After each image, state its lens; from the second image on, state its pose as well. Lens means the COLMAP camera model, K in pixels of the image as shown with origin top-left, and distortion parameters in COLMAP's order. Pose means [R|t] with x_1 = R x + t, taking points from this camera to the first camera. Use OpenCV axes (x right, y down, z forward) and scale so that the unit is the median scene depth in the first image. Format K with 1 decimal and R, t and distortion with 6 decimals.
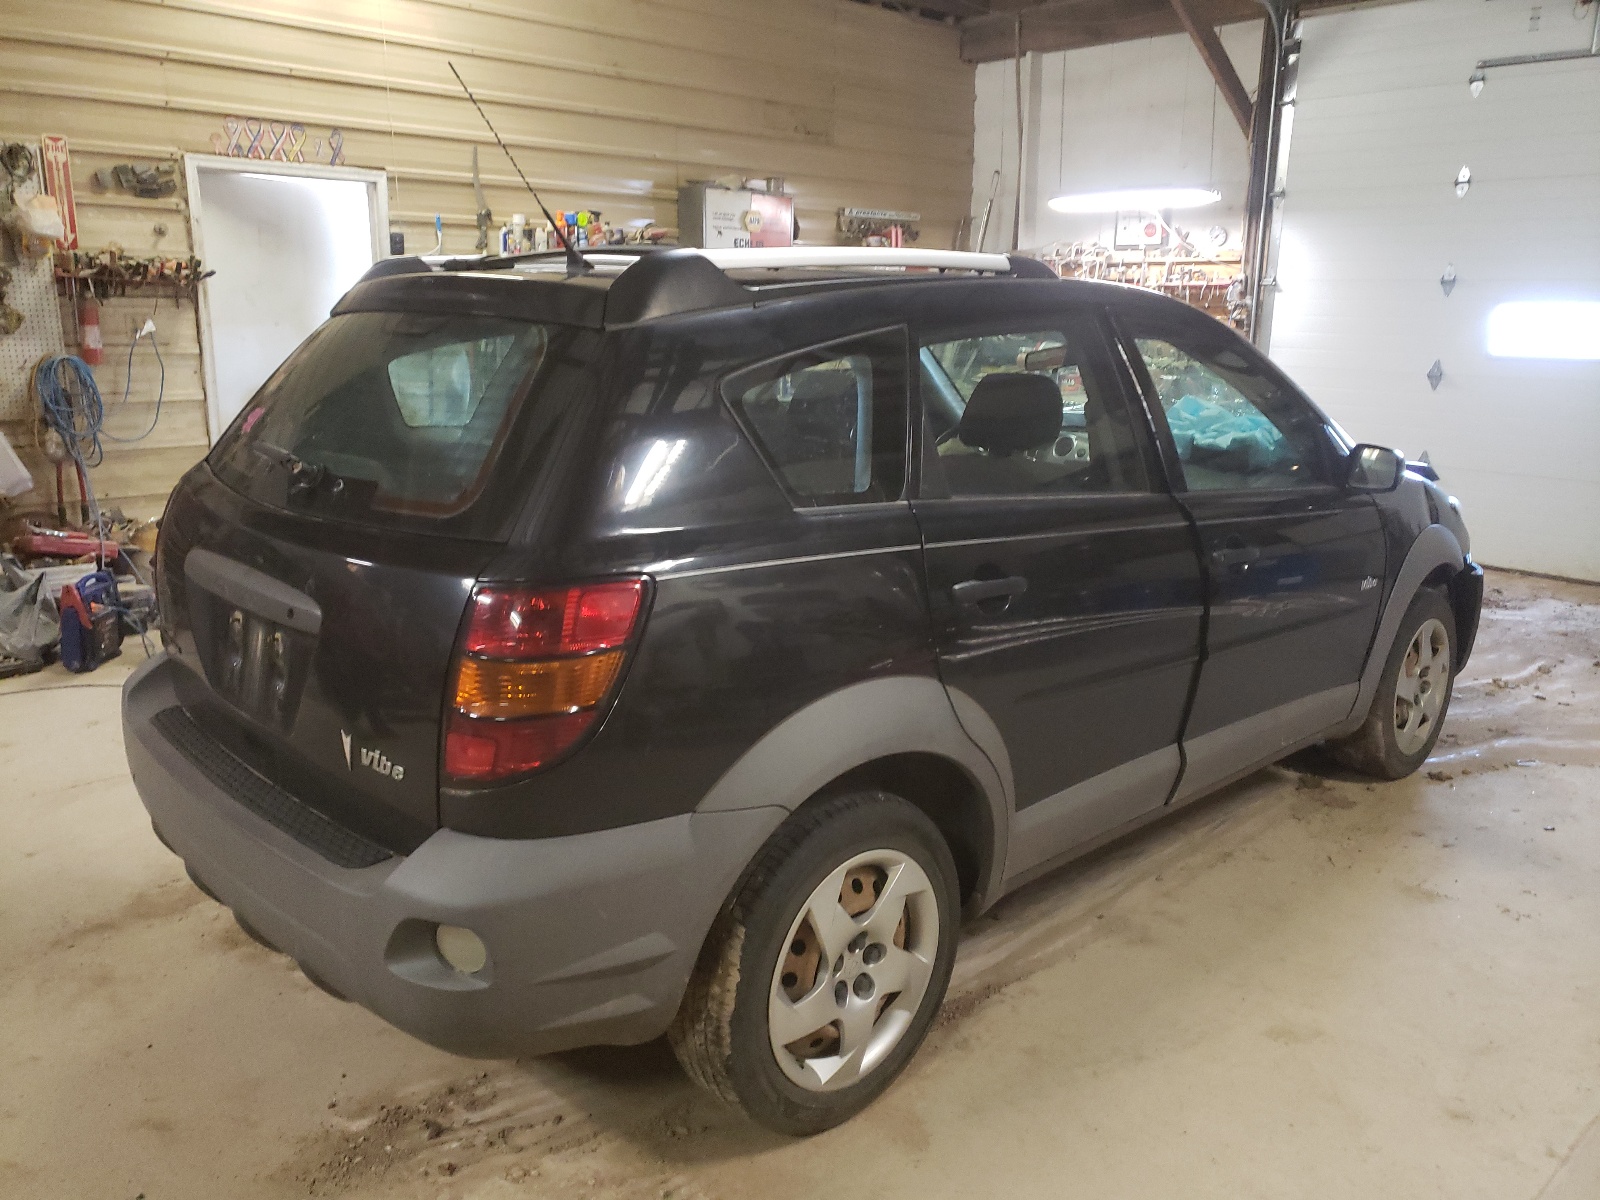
lens RADIAL K [[1226.5, 0, 799.3], [0, 1226.5, 601.6], [0, 0, 1]] dist [0.017082, 0.012867]
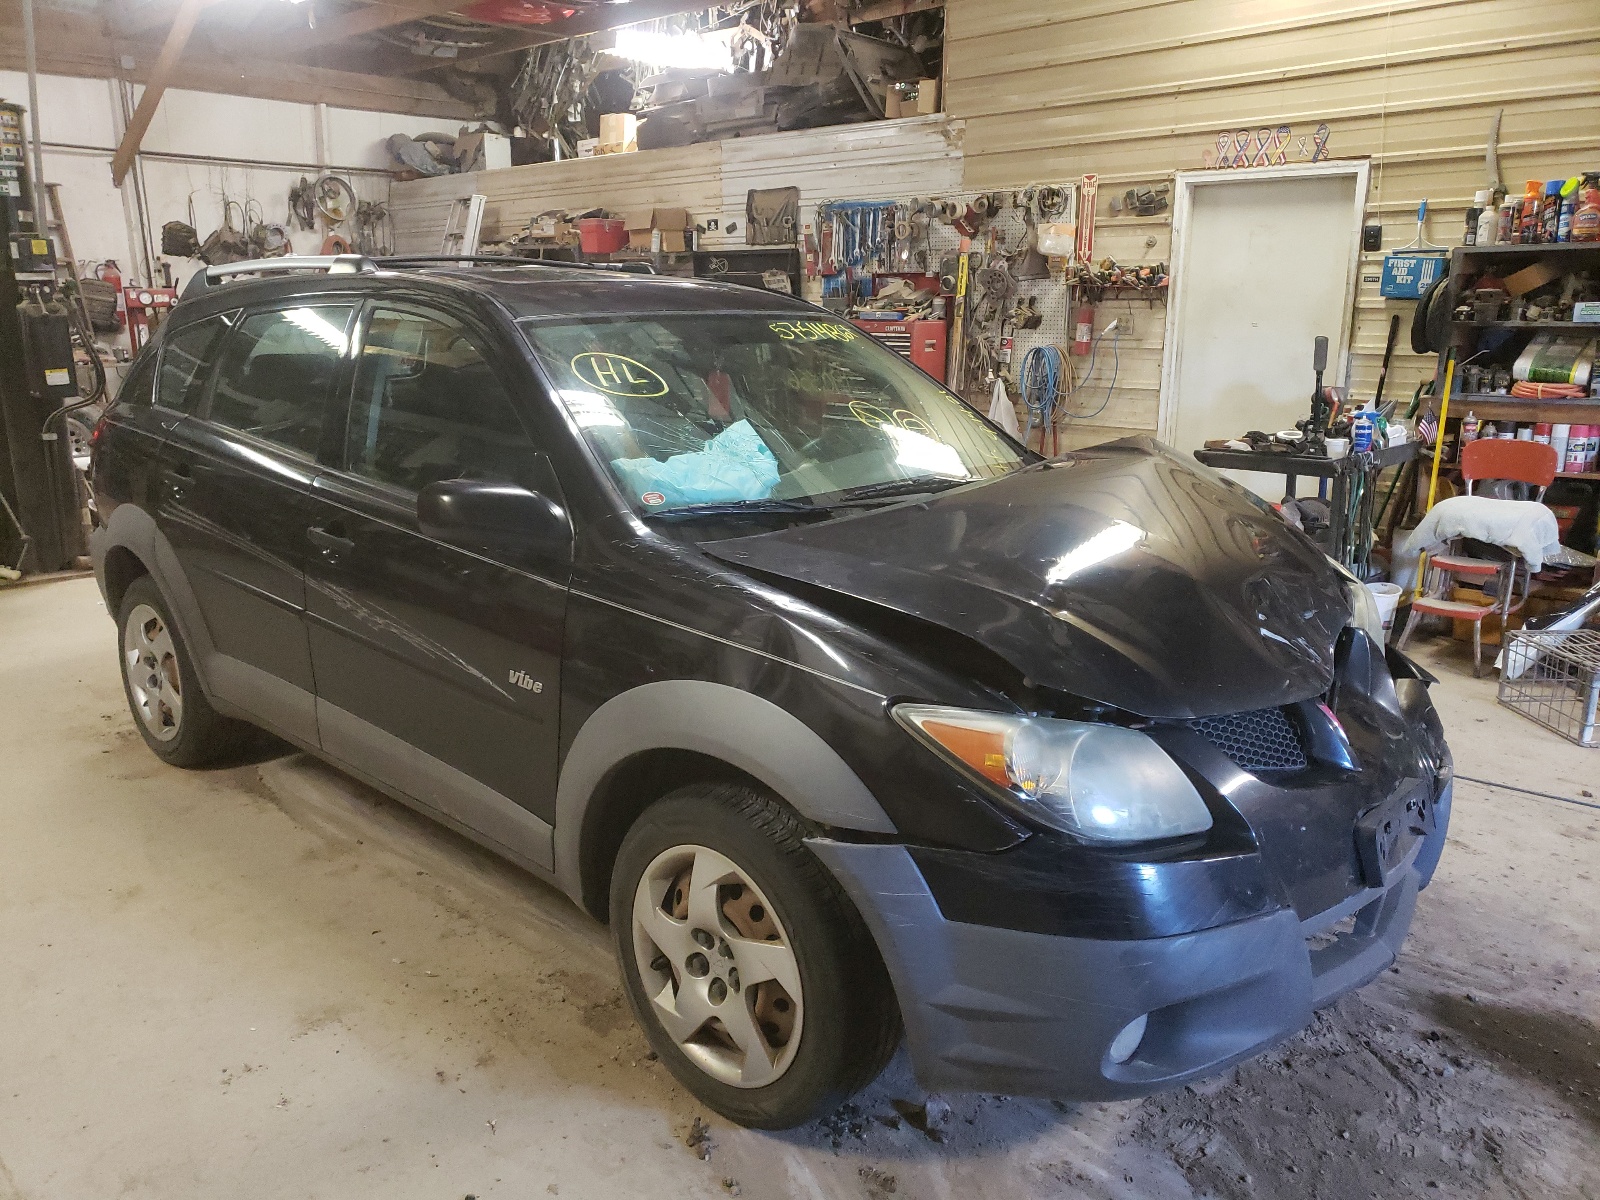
lens RADIAL K [[1226.5, 0, 802.5], [0, 1226.5, 601.8], [0, 0, 1]] dist [0.017082, 0.012867]
pose [[0.074199, 0.231969, -0.969889, 0.663777], [-0.237911, 0.948605, 0.208677, -0.142821], [0.968449, 0.215264, 0.125574, 0.607757]]
